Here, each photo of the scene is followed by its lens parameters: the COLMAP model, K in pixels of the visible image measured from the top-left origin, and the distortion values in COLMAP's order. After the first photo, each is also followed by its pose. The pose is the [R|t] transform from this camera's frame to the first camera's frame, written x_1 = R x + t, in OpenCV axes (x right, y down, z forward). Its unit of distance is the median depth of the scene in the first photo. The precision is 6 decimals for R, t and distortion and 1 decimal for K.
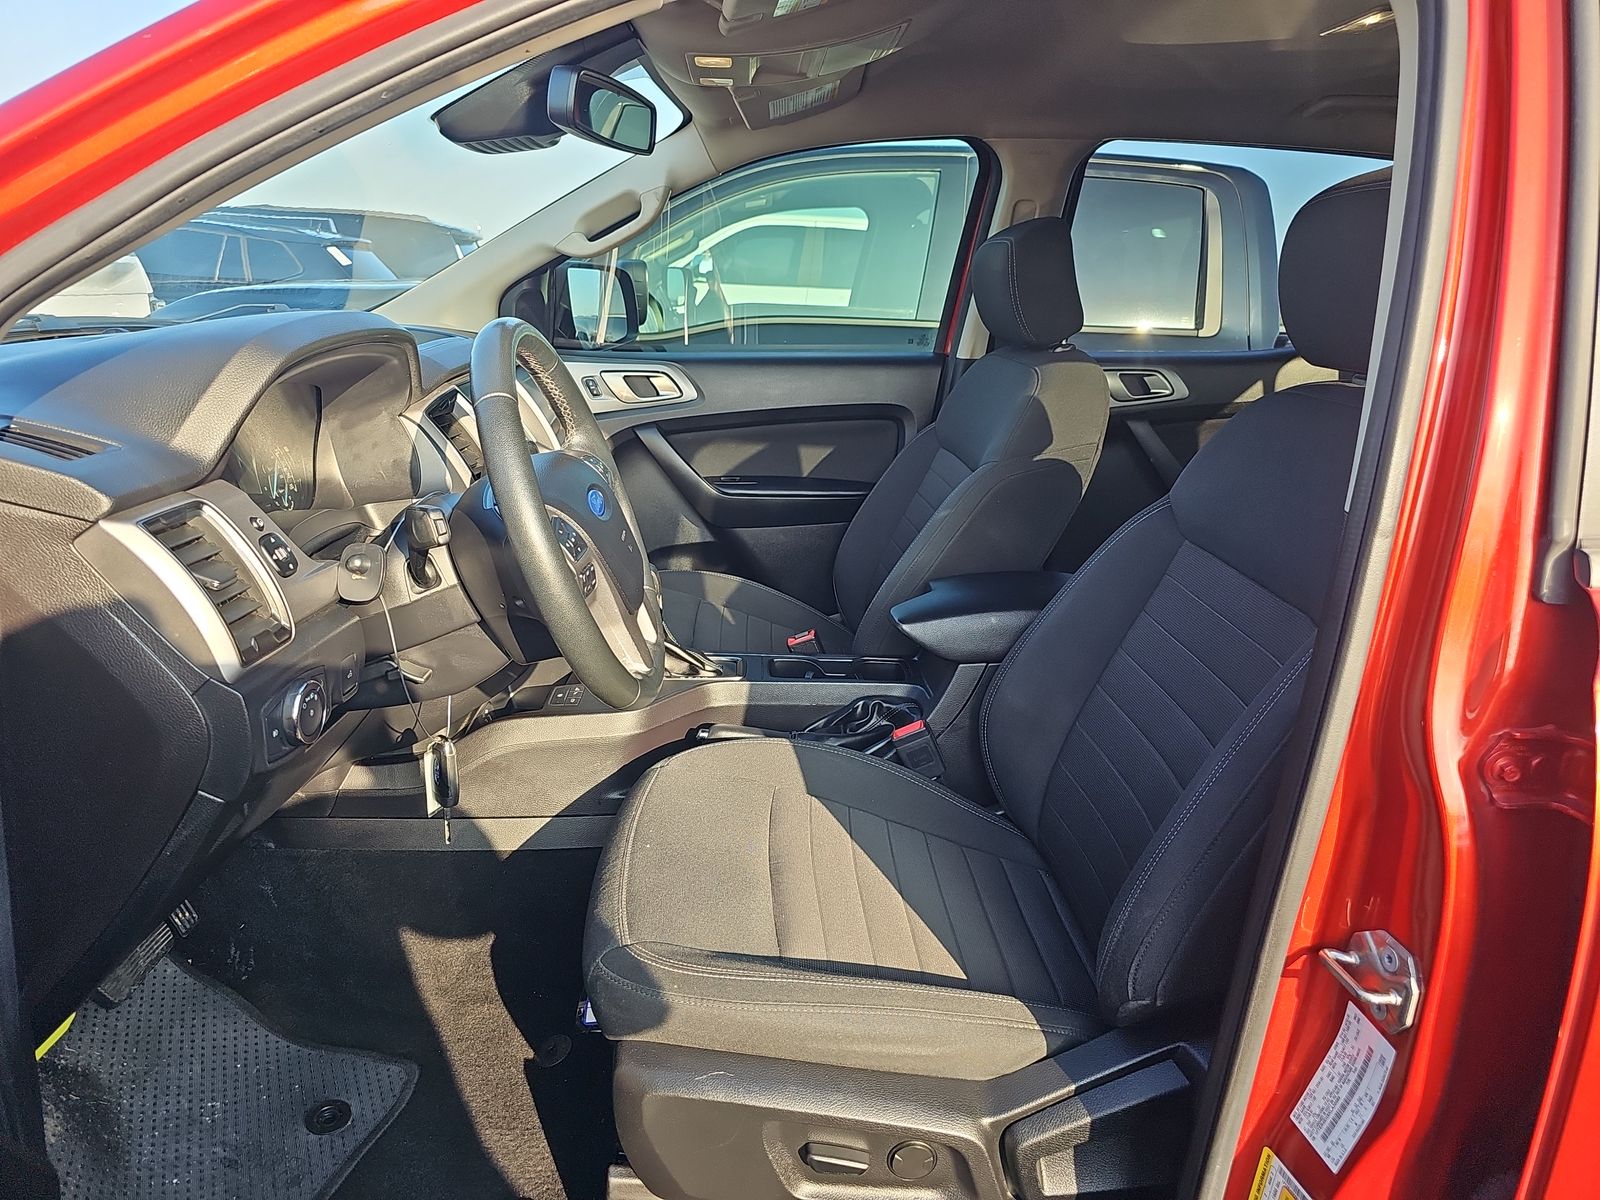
lens RADIAL K [[1078.5, 0, 800.0], [0, 1078.5, 600.0], [0, 0, 1]] dist [0.033387, -0.045578]
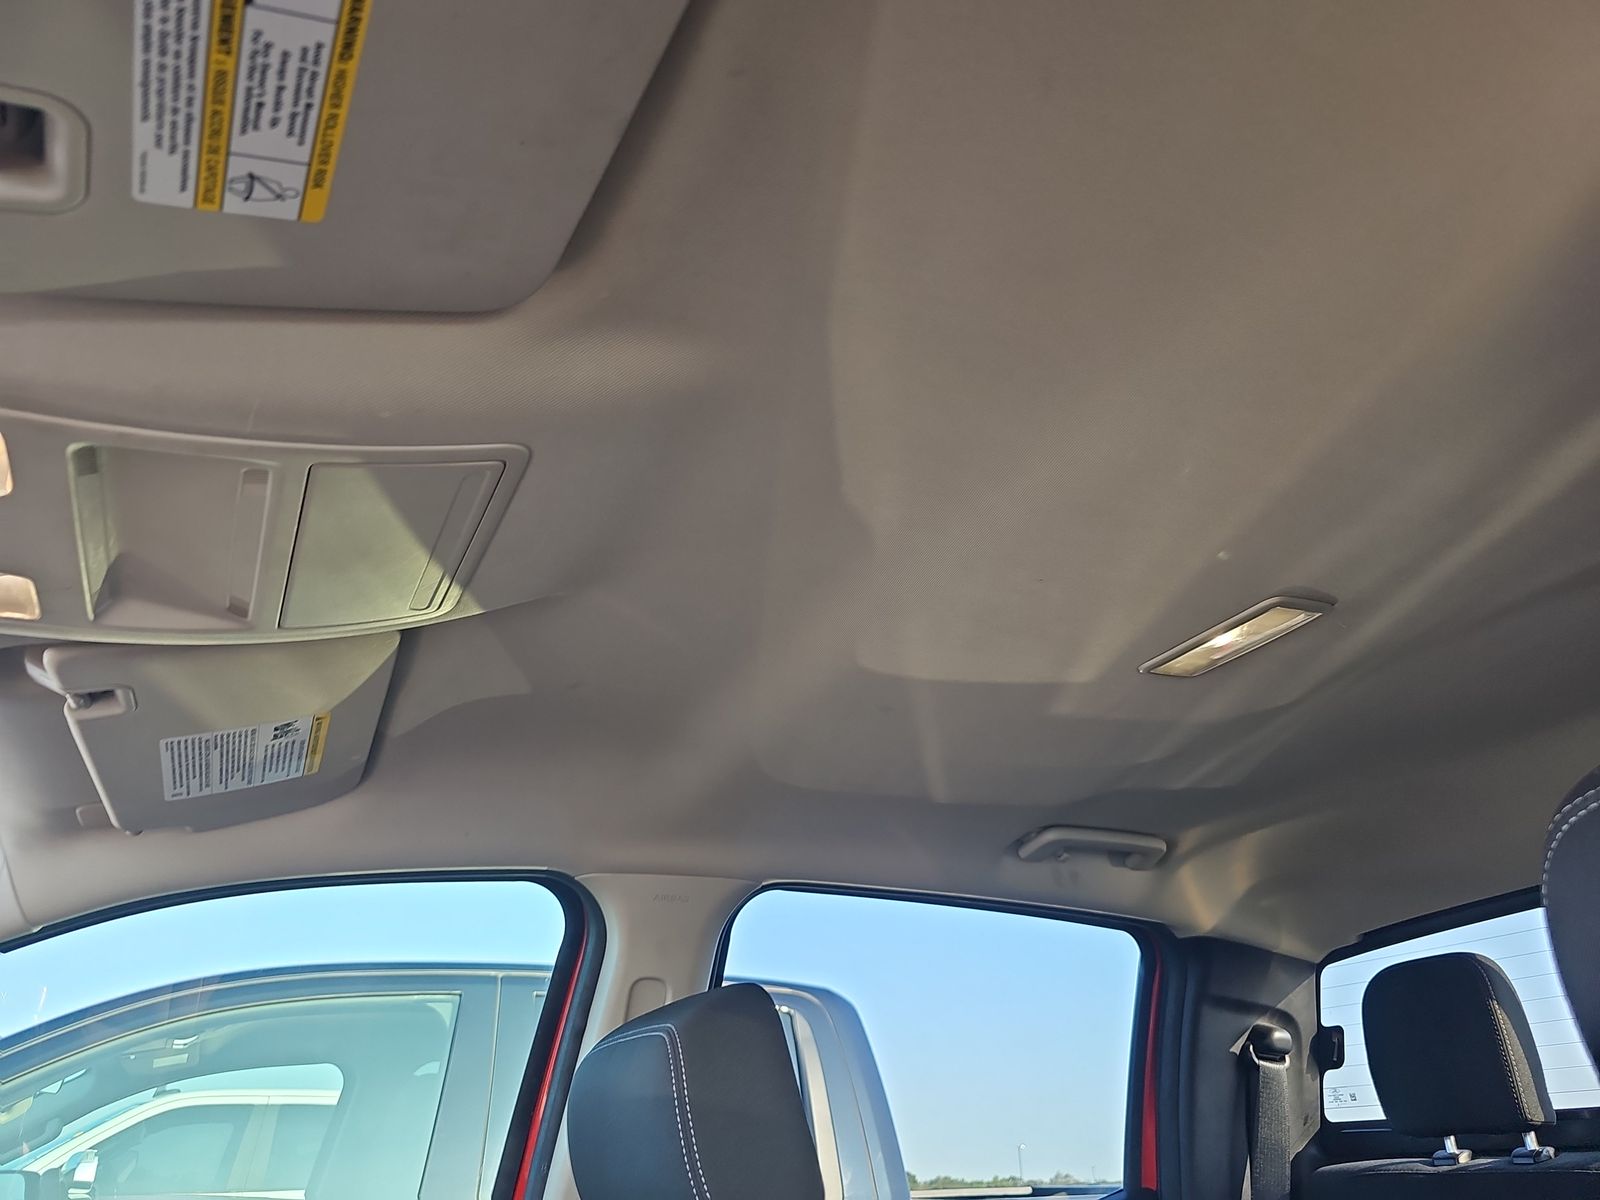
lens RADIAL K [[1078.5, 0, 800.0], [0, 1078.5, 600.0], [0, 0, 1]] dist [0.033387, -0.045578]
pose [[0.907994, 0.121110, 0.401097, 0.022434], [0.190632, 0.733066, -0.652896, -0.123150], [-0.373103, 0.669288, 0.642532, 0.454753]]
